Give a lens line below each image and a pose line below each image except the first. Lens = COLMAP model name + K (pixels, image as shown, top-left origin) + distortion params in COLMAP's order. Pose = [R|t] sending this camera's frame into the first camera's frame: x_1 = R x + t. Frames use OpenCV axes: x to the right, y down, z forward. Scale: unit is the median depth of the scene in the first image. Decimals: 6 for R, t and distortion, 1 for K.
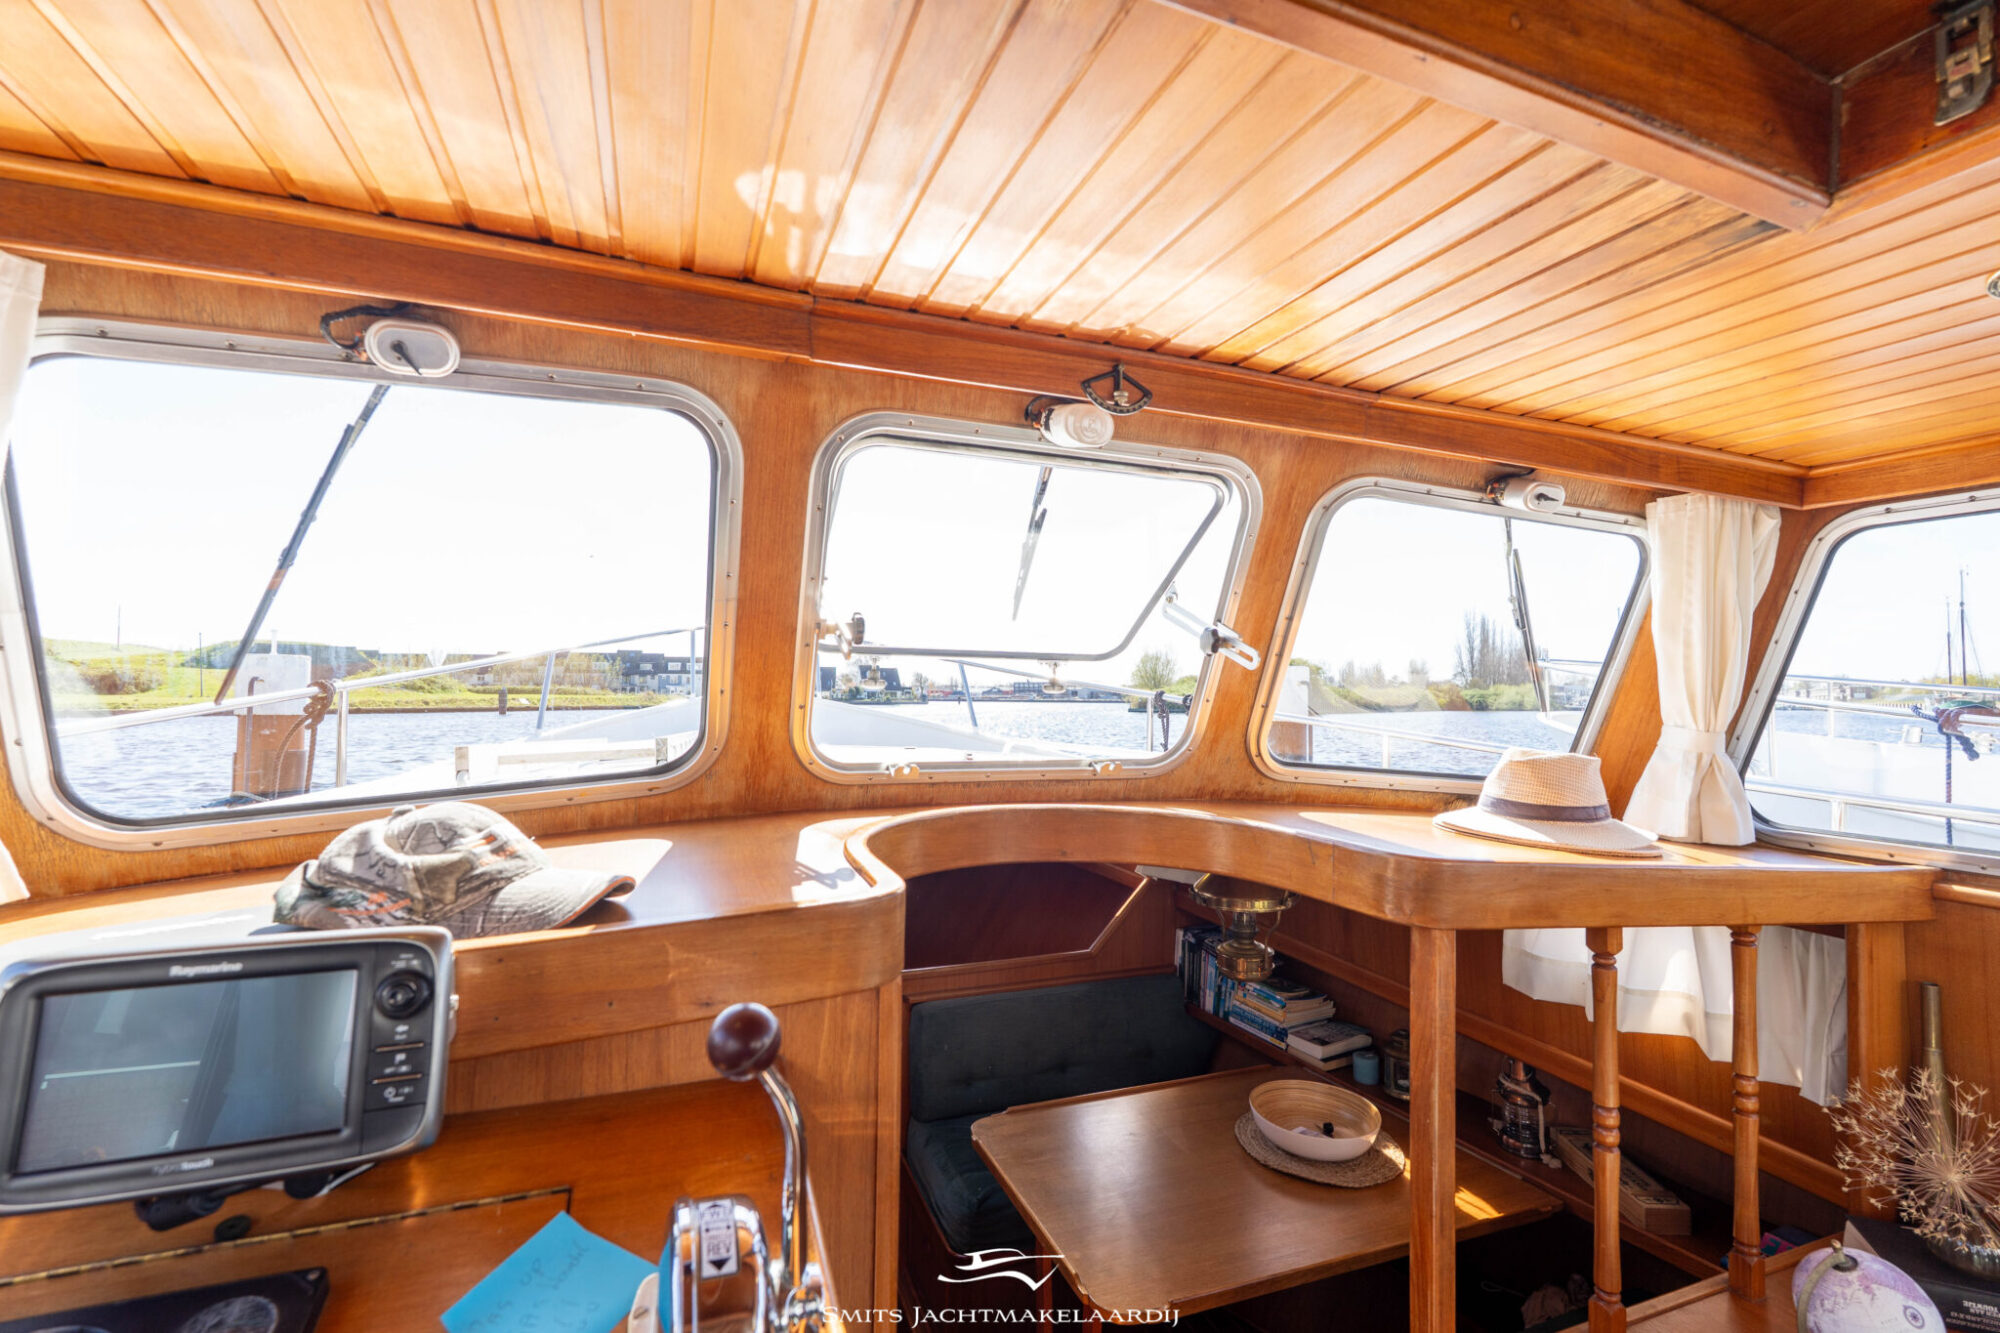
lens RADIAL K [[878.2, 0, 998.5], [0, 878.2, 669.4], [0, 0, 1]] dist [-0.003256, 0.000055]
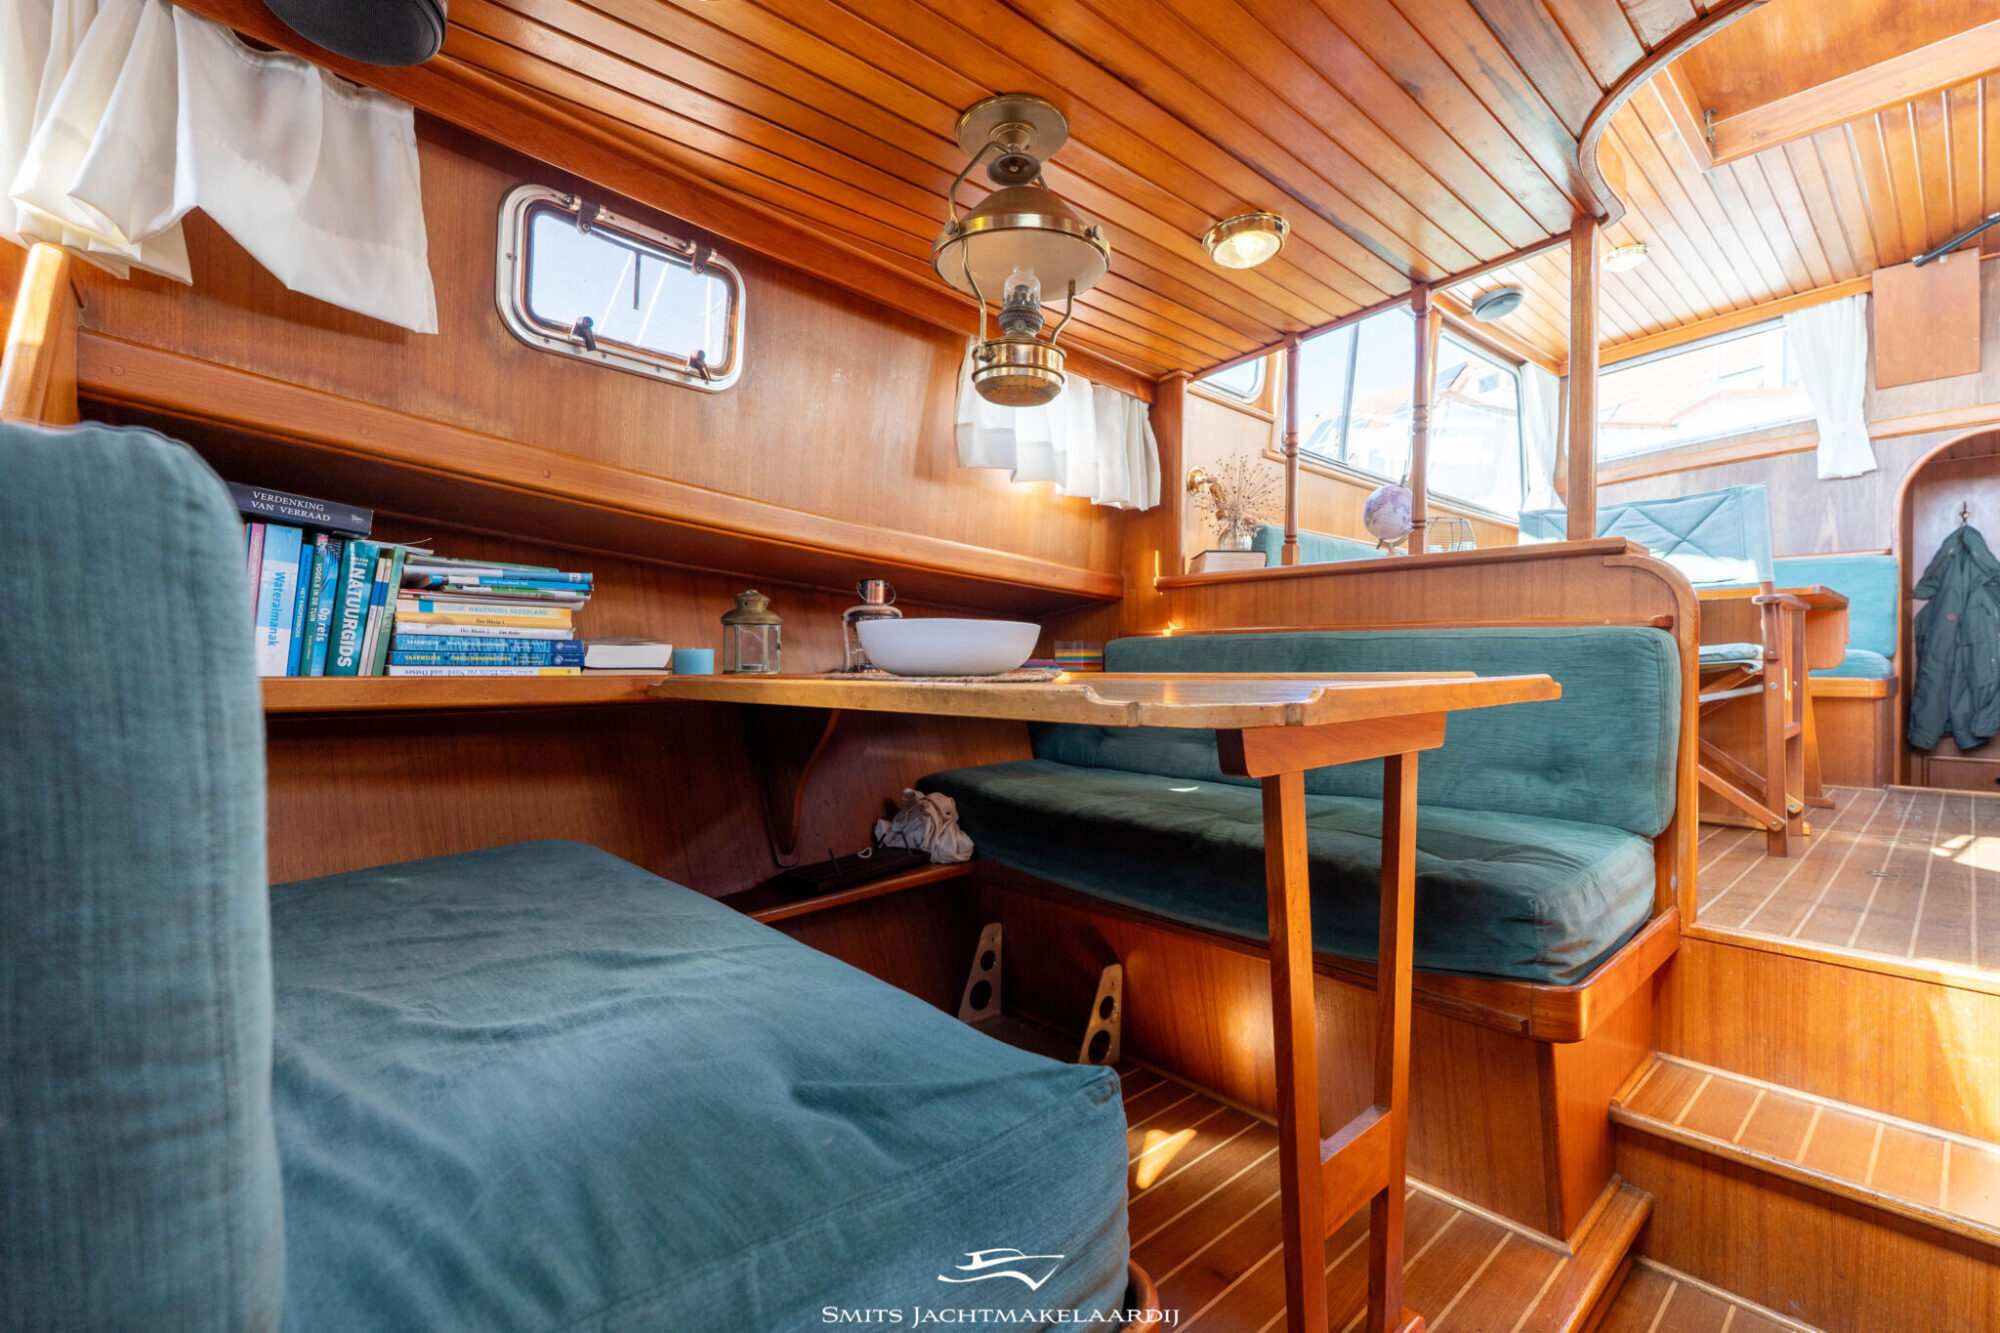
lens RADIAL K [[878.2, 0, 996.5], [0, 878.2, 666.6], [0, 0, 1]] dist [-0.003256, 0.000055]
pose [[-0.357821, -0.017441, 0.933627, -0.594257], [-0.034450, 0.999391, 0.005466, 1.129992], [-0.933154, -0.030207, -0.358204, 2.606594]]
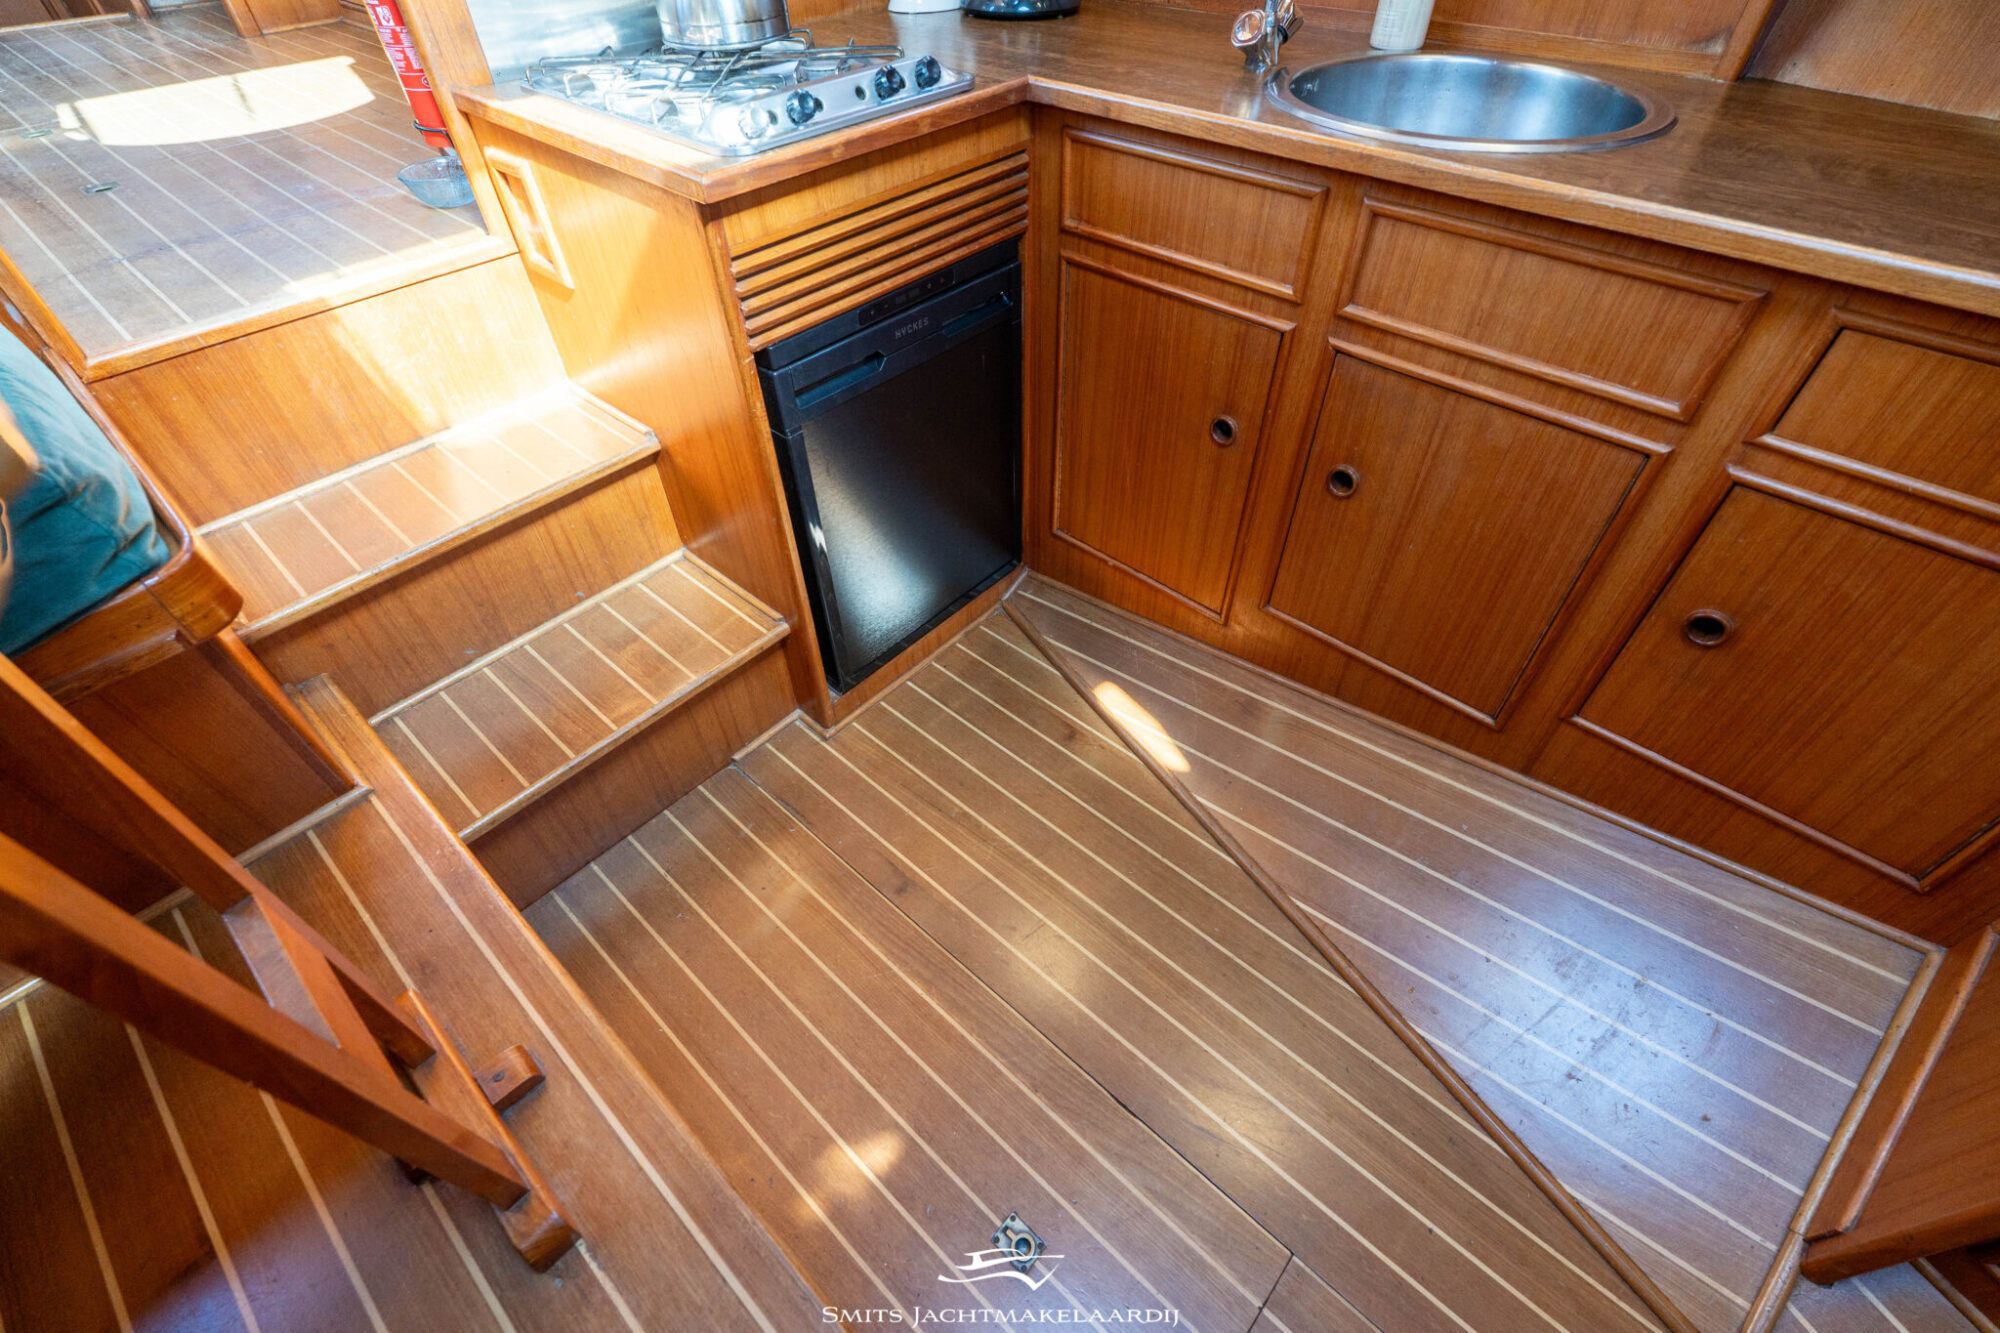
lens RADIAL K [[878.2, 0, 1001.1], [0, 878.2, 664.0], [0, 0, 1]] dist [-0.003256, 0.000055]
pose [[-0.890945, 0.321114, -0.321098, -0.162066], [0.013596, 0.725634, 0.687946, 1.090667], [0.453909, 0.608556, -0.650866, 2.360045]]
